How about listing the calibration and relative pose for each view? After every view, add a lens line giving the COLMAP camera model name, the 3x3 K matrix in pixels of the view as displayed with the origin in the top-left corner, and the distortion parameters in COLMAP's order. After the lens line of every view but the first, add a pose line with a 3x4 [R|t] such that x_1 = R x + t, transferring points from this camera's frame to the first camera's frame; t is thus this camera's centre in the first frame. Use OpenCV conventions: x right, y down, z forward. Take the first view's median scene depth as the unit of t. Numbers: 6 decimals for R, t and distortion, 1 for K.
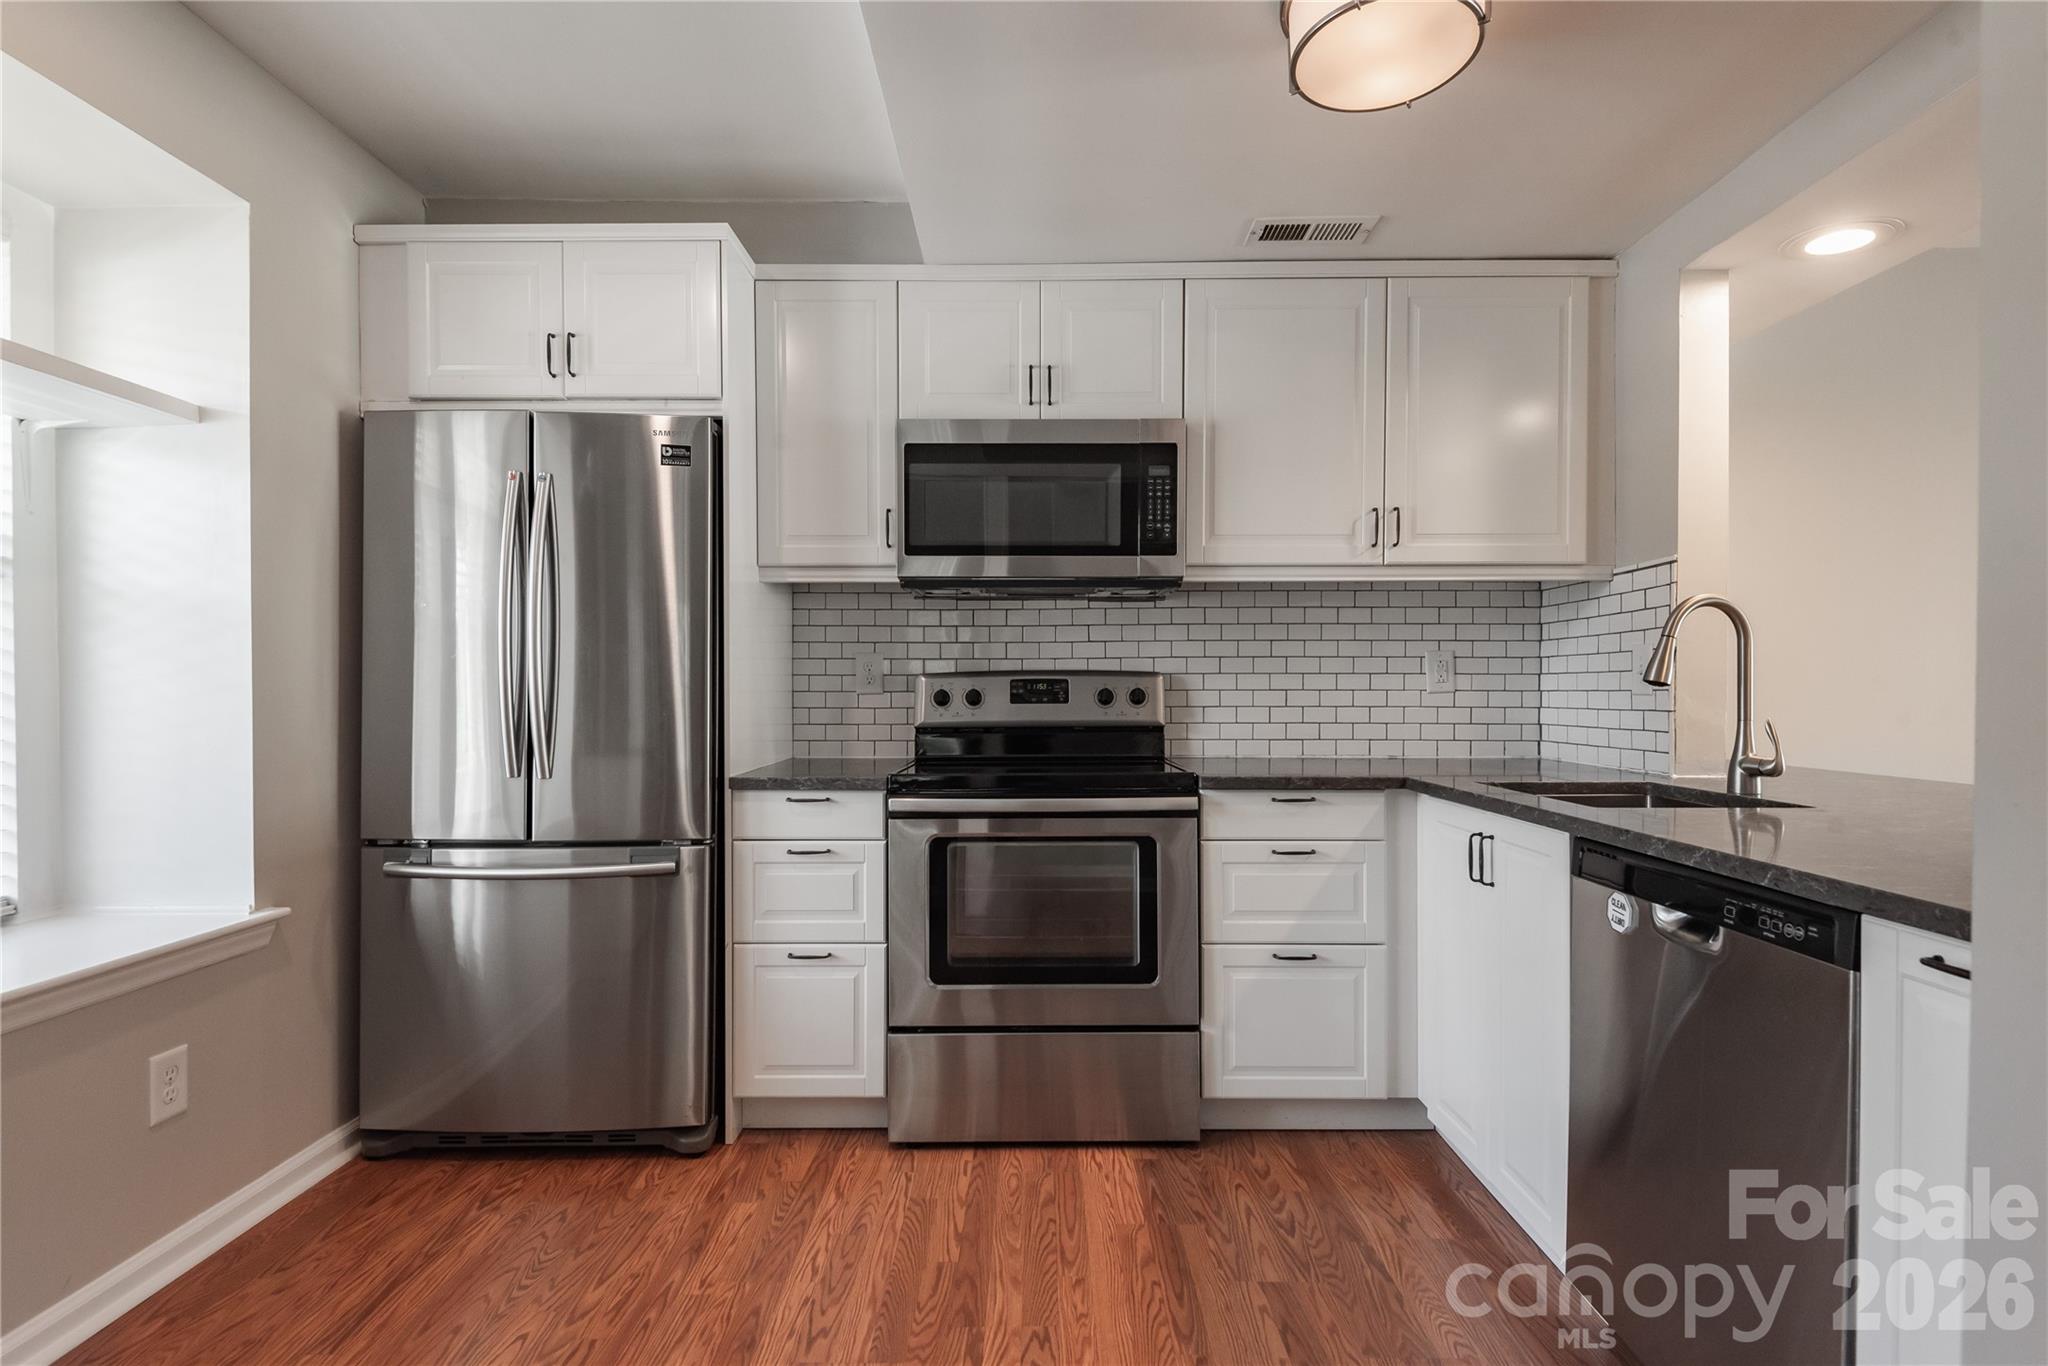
lens RADIAL K [[963.3, 0, 1029.5], [0, 963.3, 703.4], [0, 0, 1]] dist [0.011617, -0.004550]
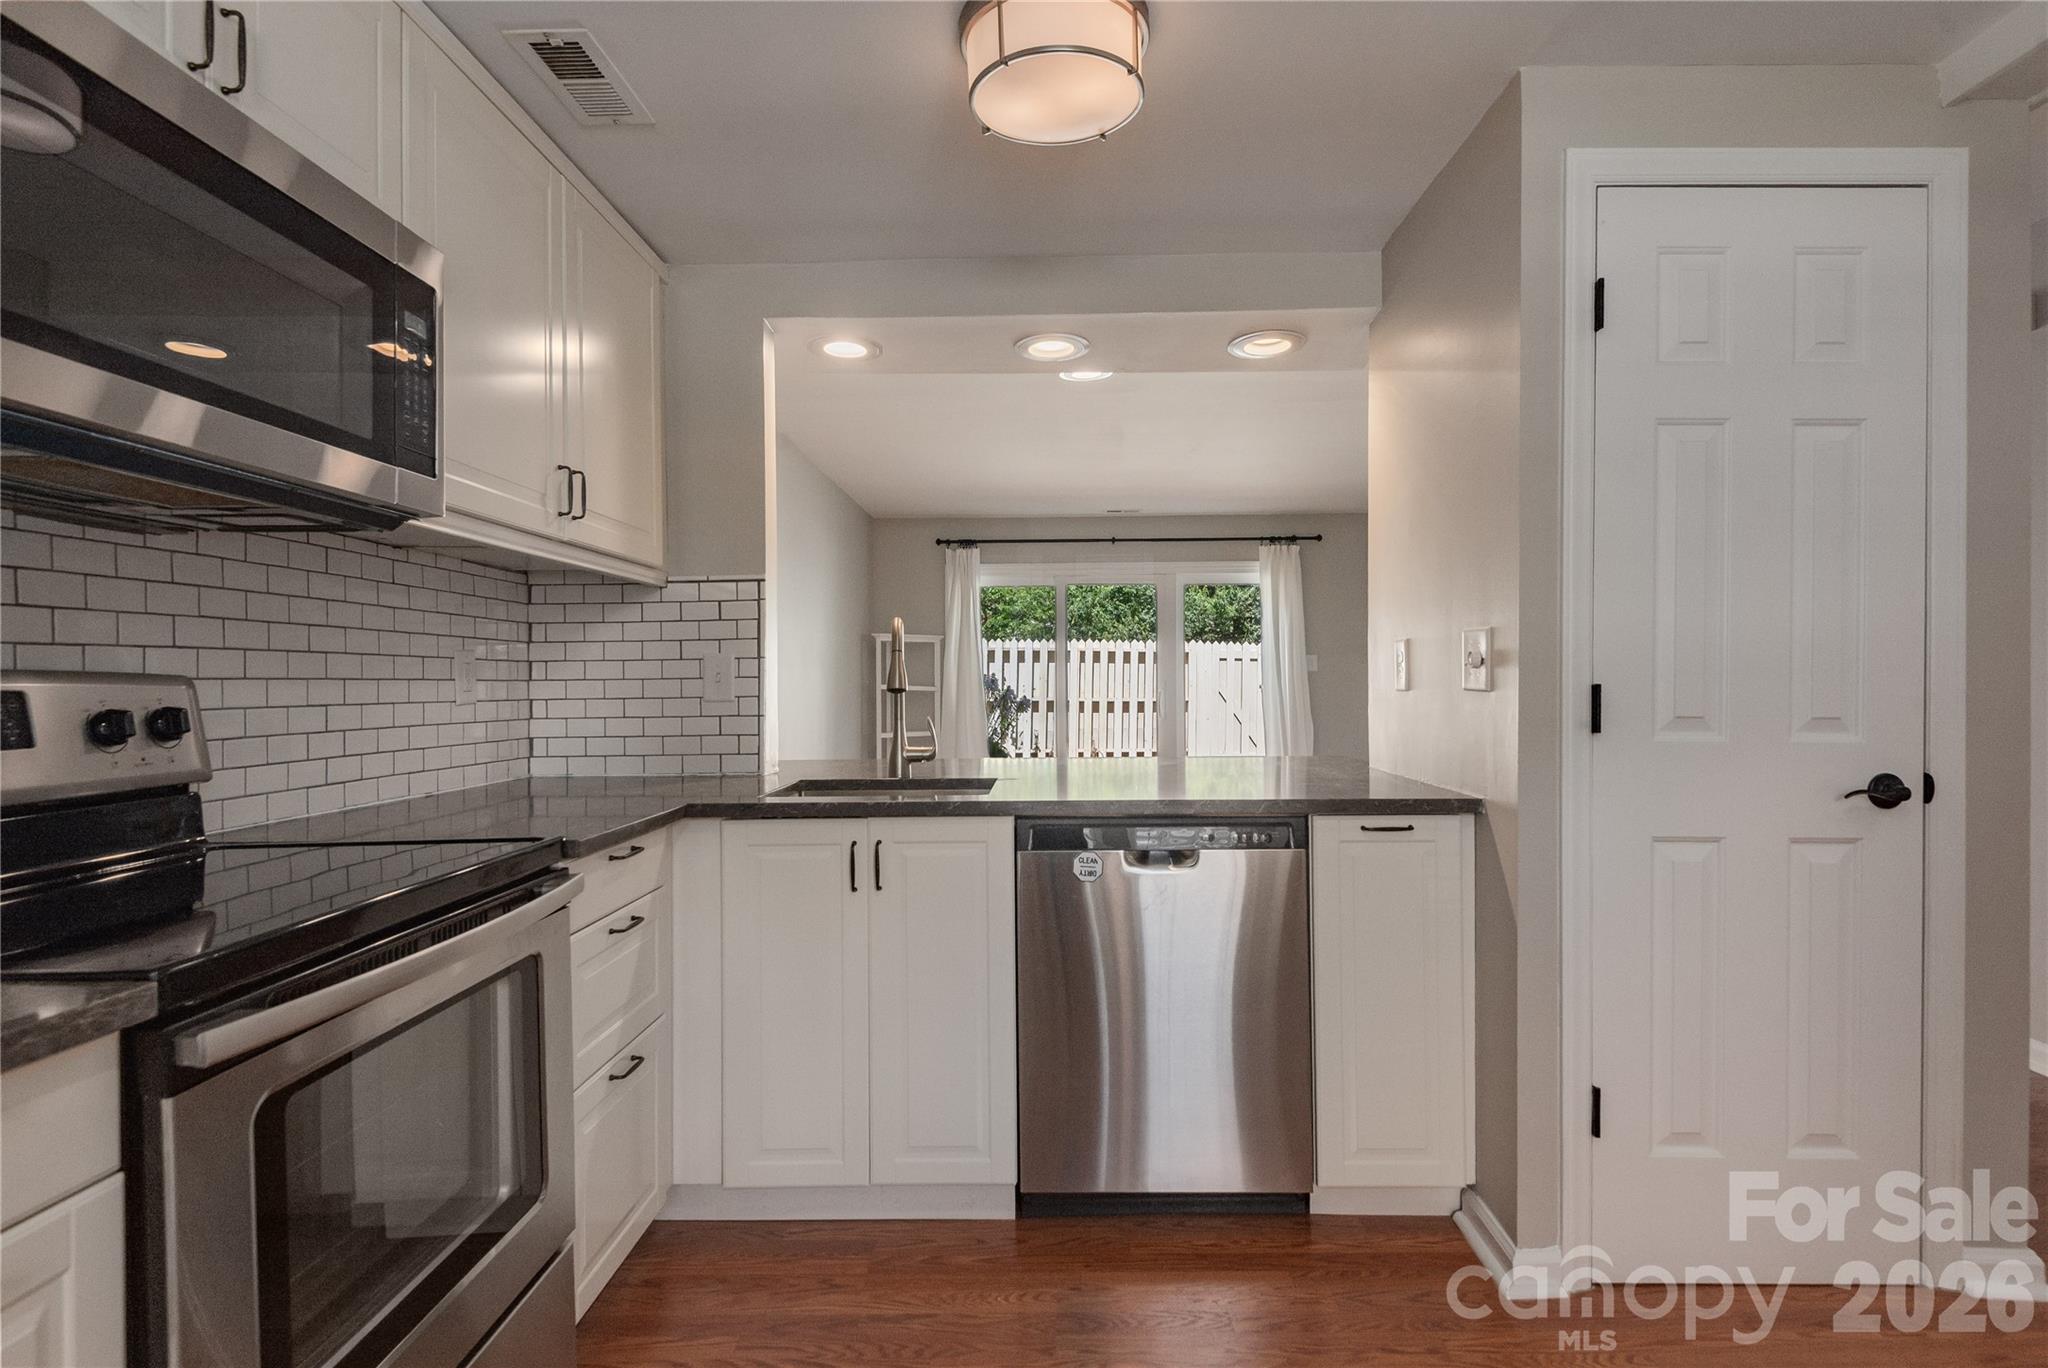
lens RADIAL K [[1009.7, 0, 1064.9], [0, 1009.7, 680.1], [0, 0, 1]] dist [0.024445, -0.009128]
pose [[-0.004326, 0.000916, 0.999990, -0.468075], [0.021510, 0.999768, -0.000822, -0.022972], [-0.999759, 0.021506, -0.004345, 0.622285]]
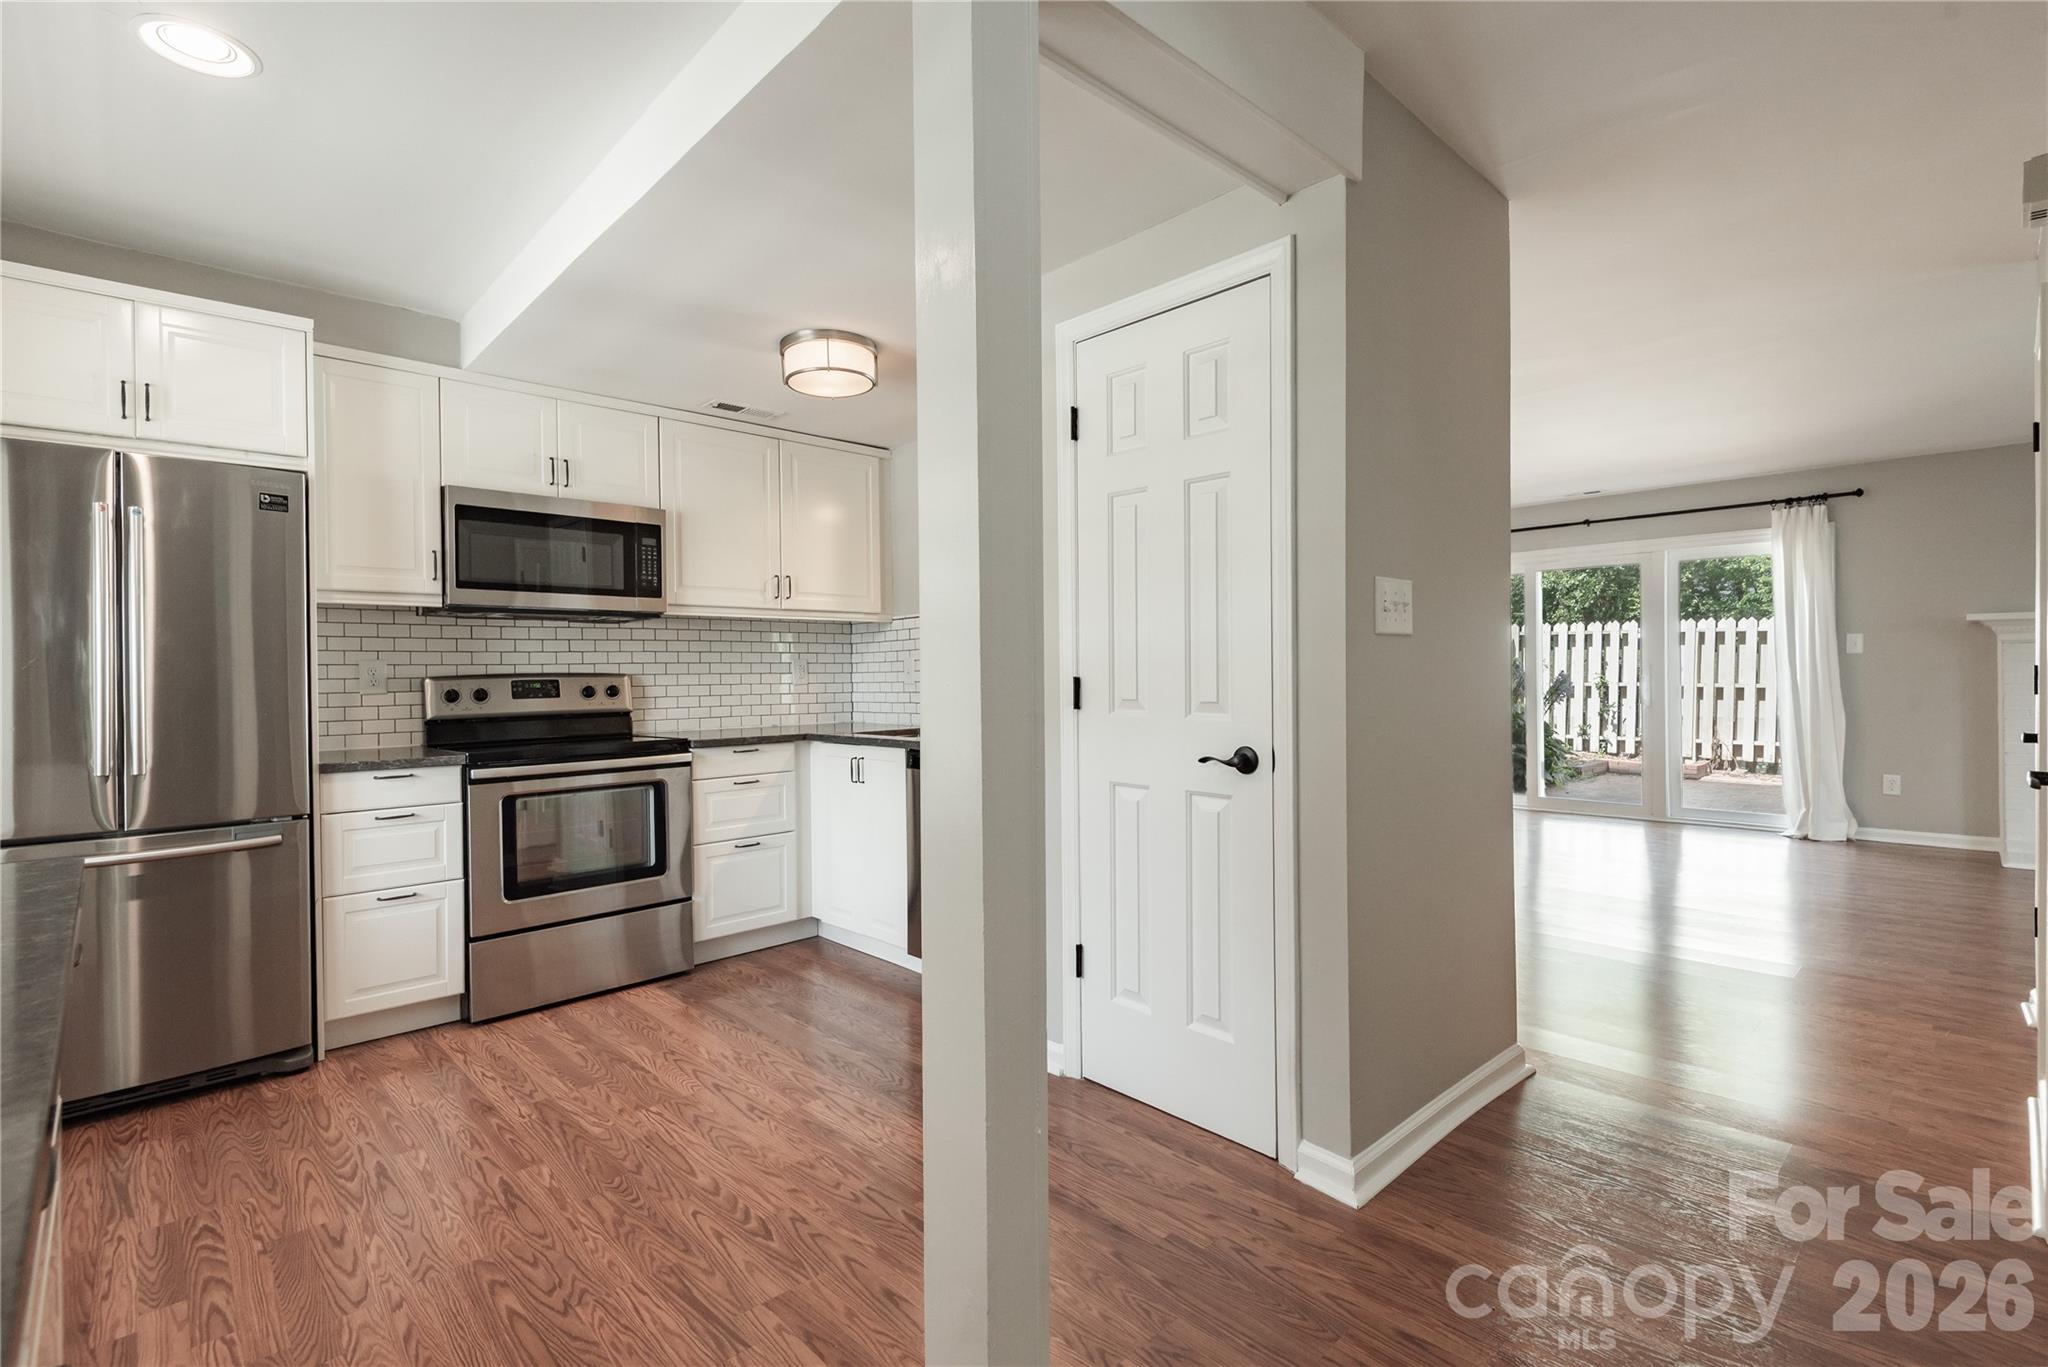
lens RADIAL K [[931.3, 0, 1057.8], [0, 931.3, 680.6], [0, 0, 1]] dist [0.010303, -0.008174]
pose [[0.695489, -0.013784, 0.718404, -0.476027], [0.022055, 0.999754, -0.002170, -0.006009], [-0.718198, 0.017354, 0.695622, -0.480762]]
